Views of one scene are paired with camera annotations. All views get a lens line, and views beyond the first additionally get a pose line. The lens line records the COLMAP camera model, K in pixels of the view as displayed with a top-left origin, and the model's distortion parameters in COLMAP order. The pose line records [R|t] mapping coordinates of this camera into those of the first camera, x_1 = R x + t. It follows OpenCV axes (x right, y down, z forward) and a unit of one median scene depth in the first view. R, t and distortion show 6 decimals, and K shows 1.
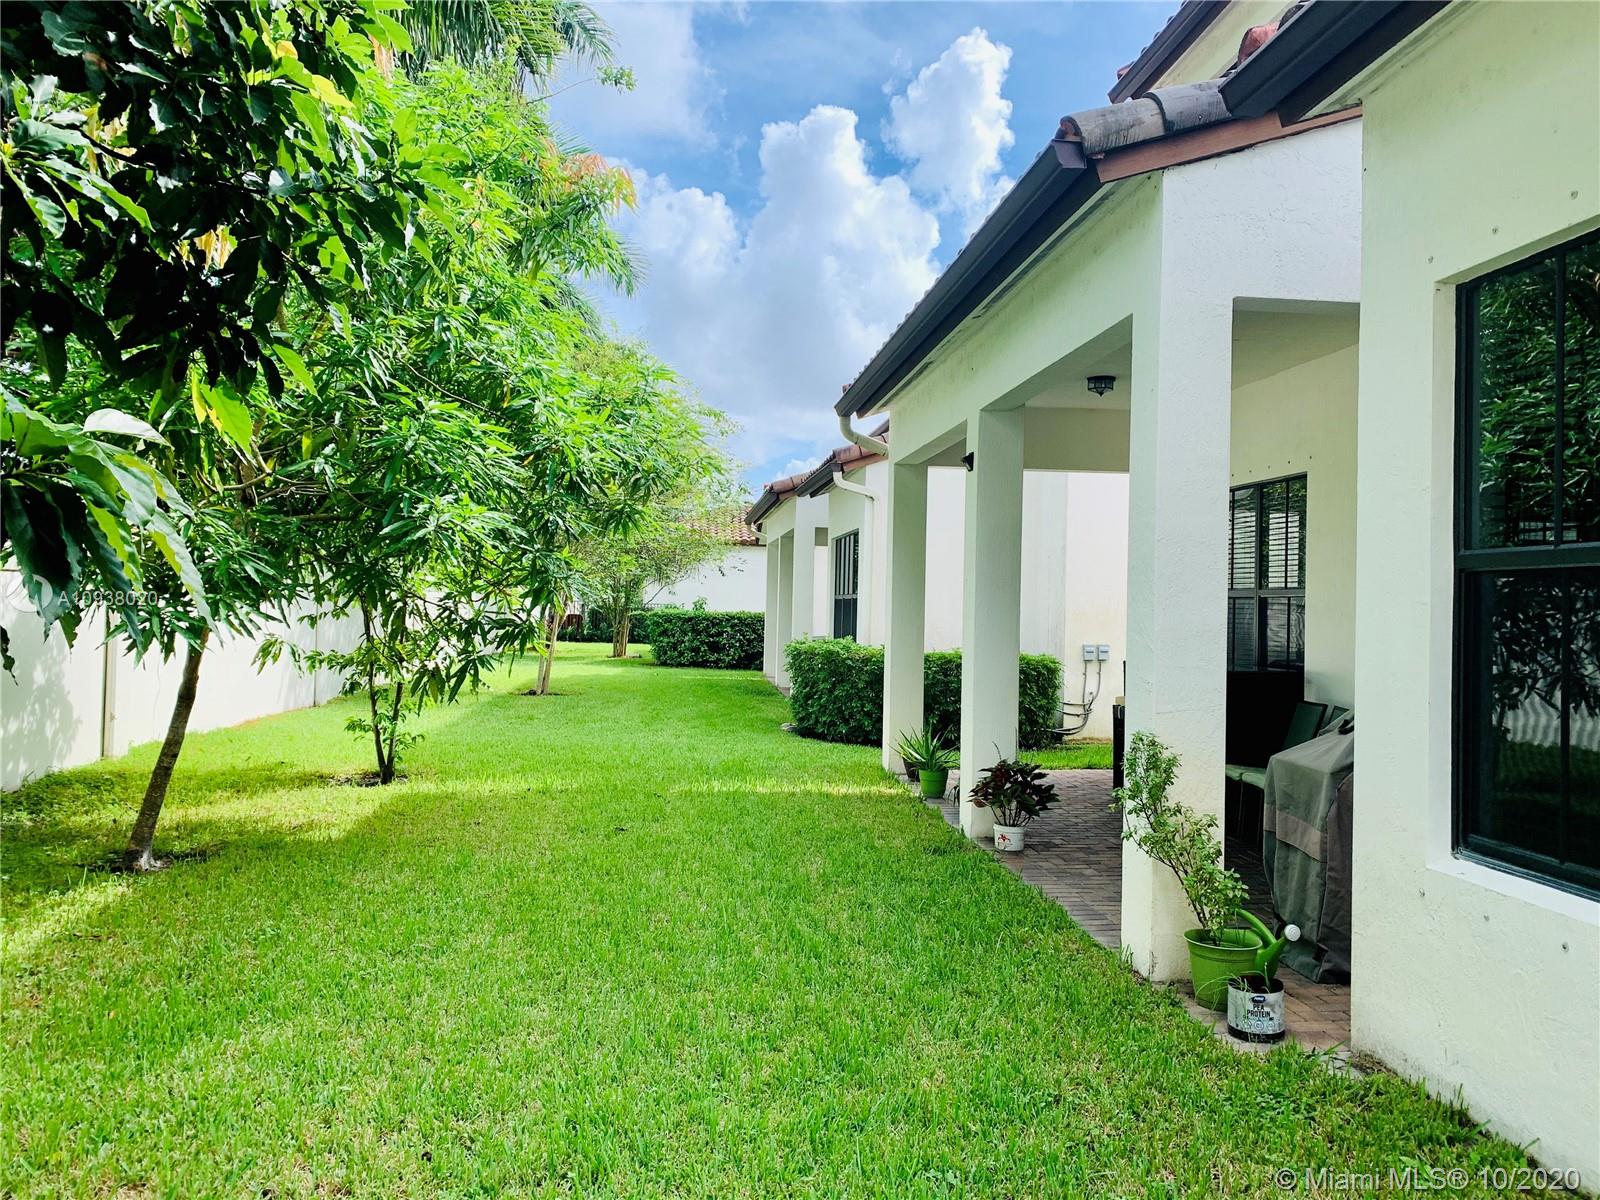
lens RADIAL K [[1234.9, 0, 772.4], [0, 1234.9, 593.9], [0, 0, 1]] dist [0.076905, -0.093519]
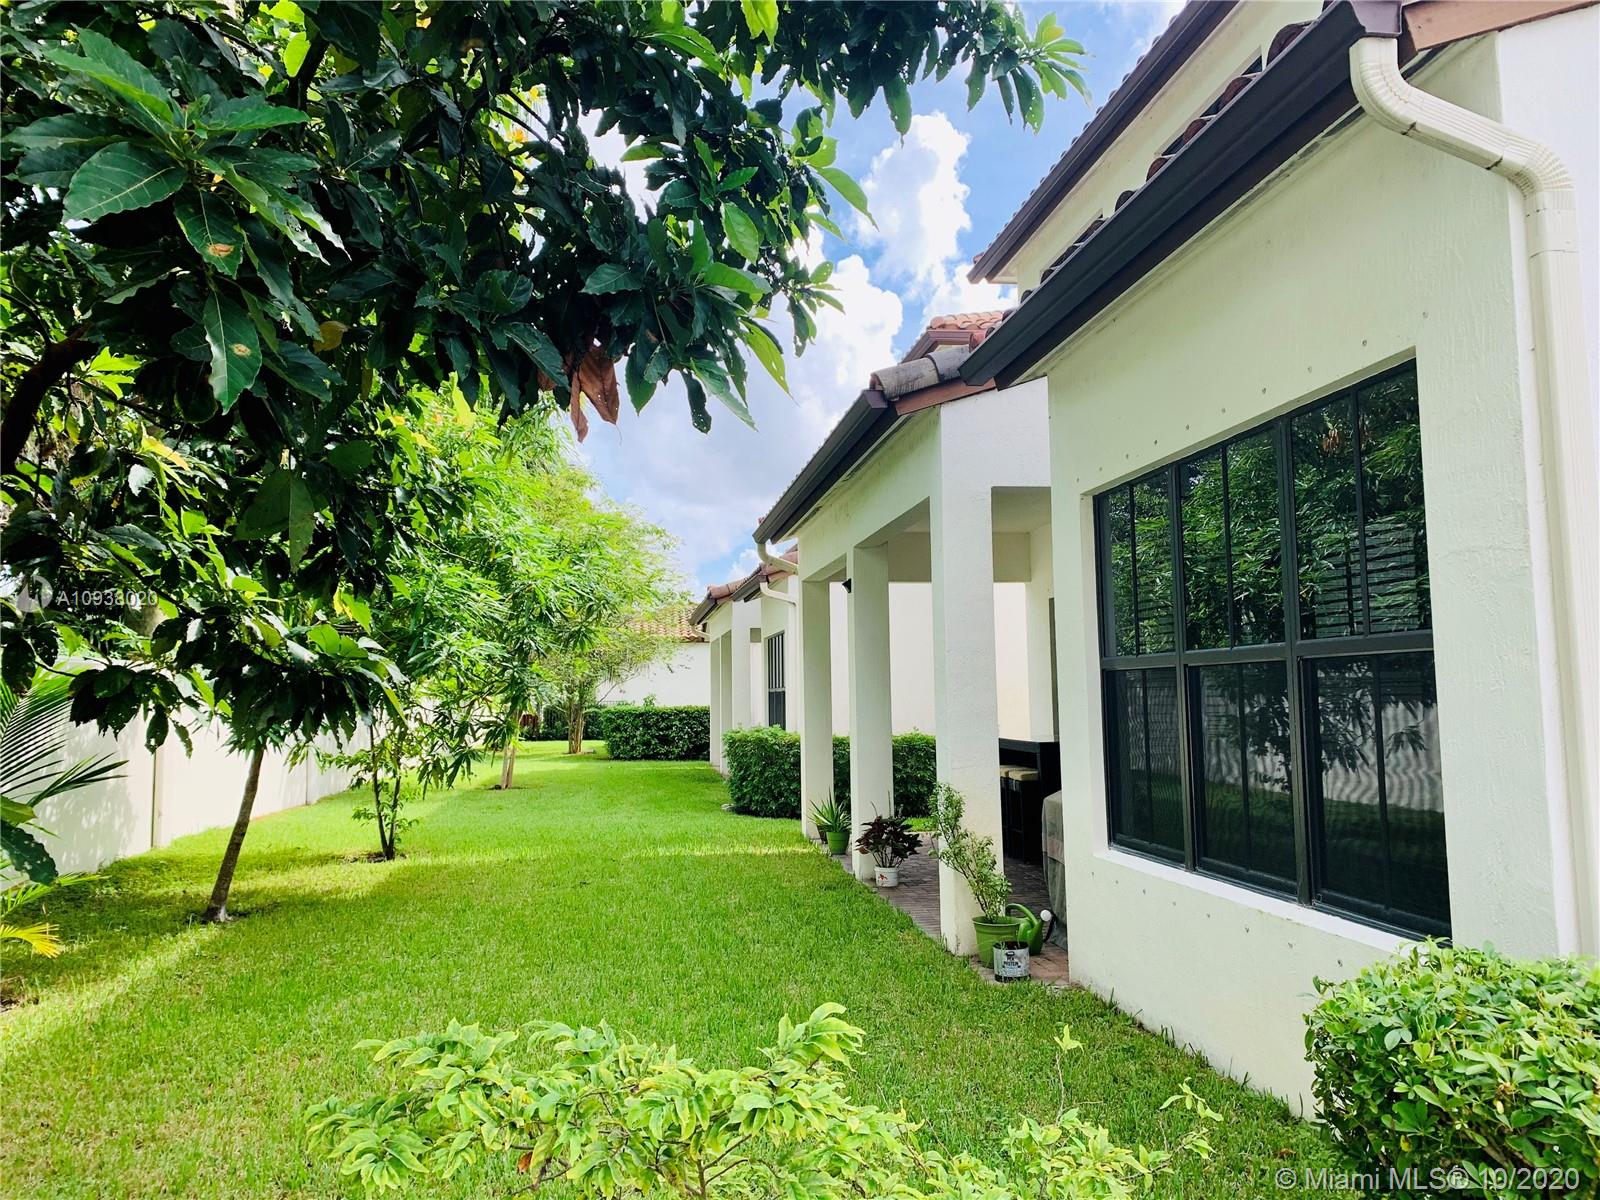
lens RADIAL K [[1234.9, 0, 772.4], [0, 1234.9, 593.9], [0, 0, 1]] dist [0.076905, -0.093519]
pose [[0.998720, -0.031167, 0.039832, 0.025650], [0.034014, 0.996758, -0.072910, -0.006190], [-0.037430, 0.074172, 0.996543, -0.264698]]
